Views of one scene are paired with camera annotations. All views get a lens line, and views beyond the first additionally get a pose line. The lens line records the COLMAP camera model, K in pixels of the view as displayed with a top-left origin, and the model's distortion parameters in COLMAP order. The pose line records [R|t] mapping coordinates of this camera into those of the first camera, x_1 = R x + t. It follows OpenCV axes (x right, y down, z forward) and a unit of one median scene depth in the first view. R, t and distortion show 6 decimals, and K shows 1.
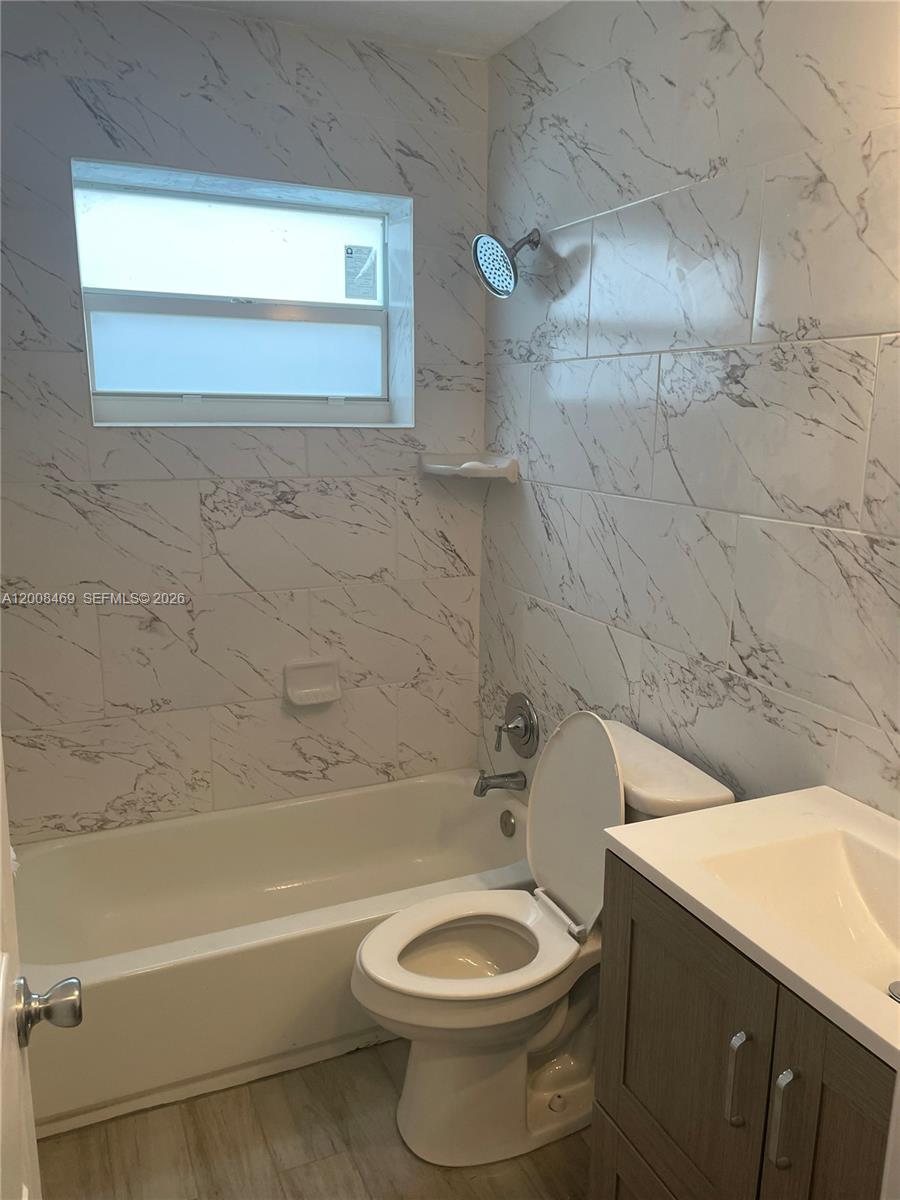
lens RADIAL K [[912.5, 0, 448.9], [0, 912.5, 601.5], [0, 0, 1]] dist [0.031985, -0.005817]
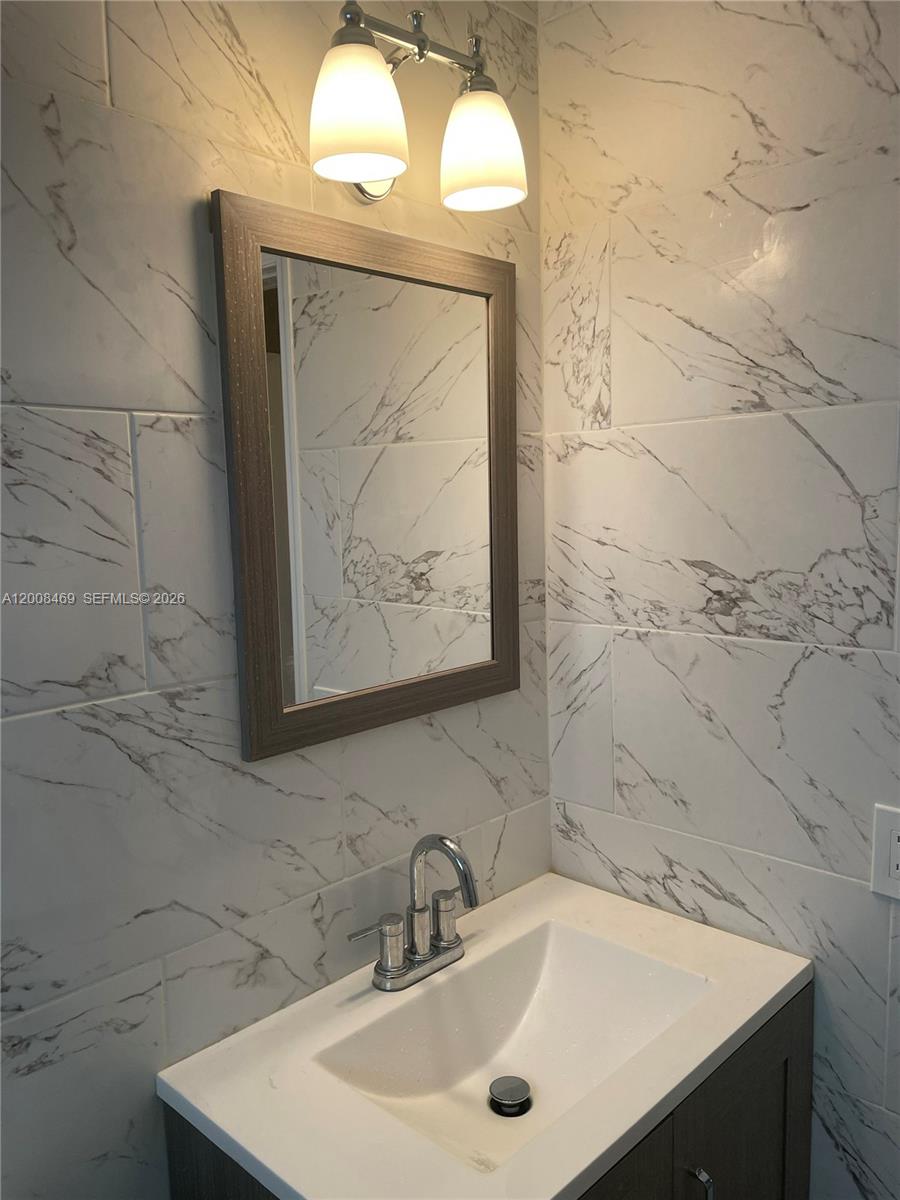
lens RADIAL K [[912.5, 0, 450.1], [0, 912.5, 601.6], [0, 0, 1]] dist [0.031985, -0.005817]
pose [[-0.368723, -0.110221, 0.922981, -0.265454], [0.212200, 0.956745, 0.199025, -0.230724], [-0.904994, 0.269242, -0.329385, 1.013407]]
